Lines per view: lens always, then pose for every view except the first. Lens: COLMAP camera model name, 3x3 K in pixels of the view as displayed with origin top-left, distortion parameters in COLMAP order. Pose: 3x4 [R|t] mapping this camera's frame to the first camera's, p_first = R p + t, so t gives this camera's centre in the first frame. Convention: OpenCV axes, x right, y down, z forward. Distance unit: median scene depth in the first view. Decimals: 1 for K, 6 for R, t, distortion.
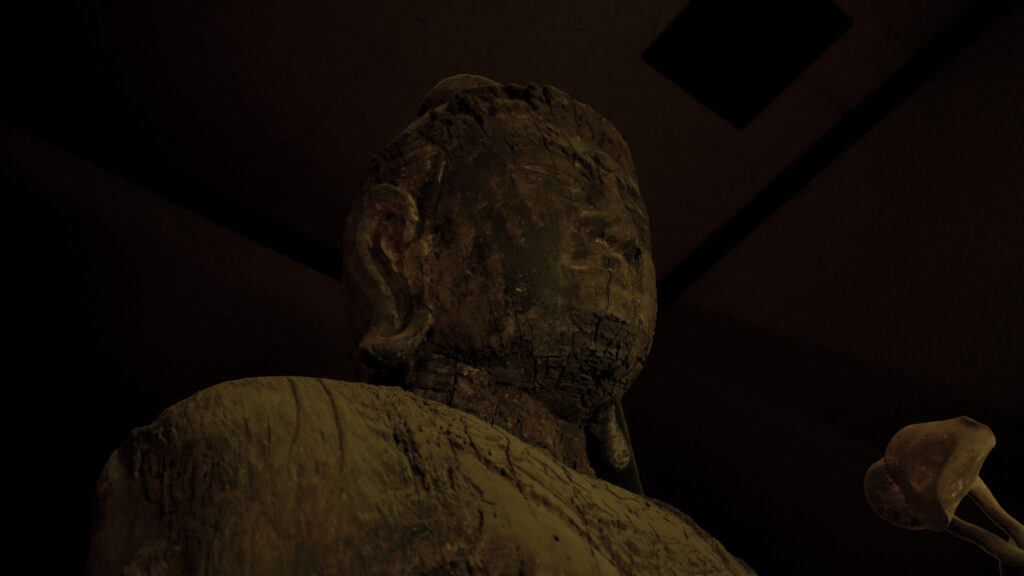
lens RADIAL K [[1138.4, 0, 509.3], [0, 1138.4, 288.2], [0, 0, 1]] dist [0.118156, 0.000000]
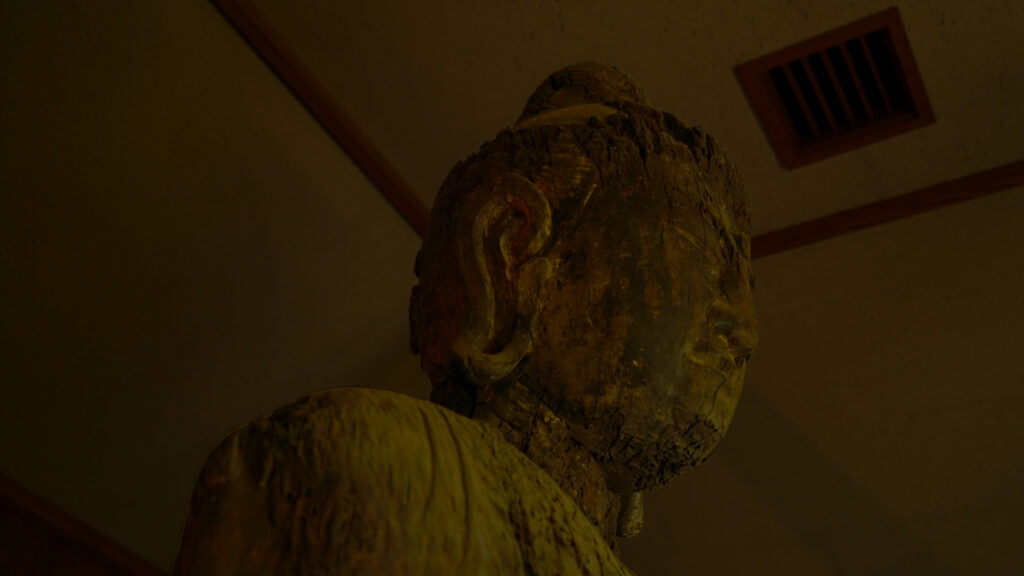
lens RADIAL K [[1138.4, 0, 513.7], [0, 1138.4, 287.5], [0, 0, 1]] dist [0.118156, 0.000000]
pose [[0.912615, 0.378007, 0.155706, -0.252053], [-0.395254, 0.913131, 0.099834, -0.109347], [-0.104442, -0.152654, 0.982746, 0.085209]]
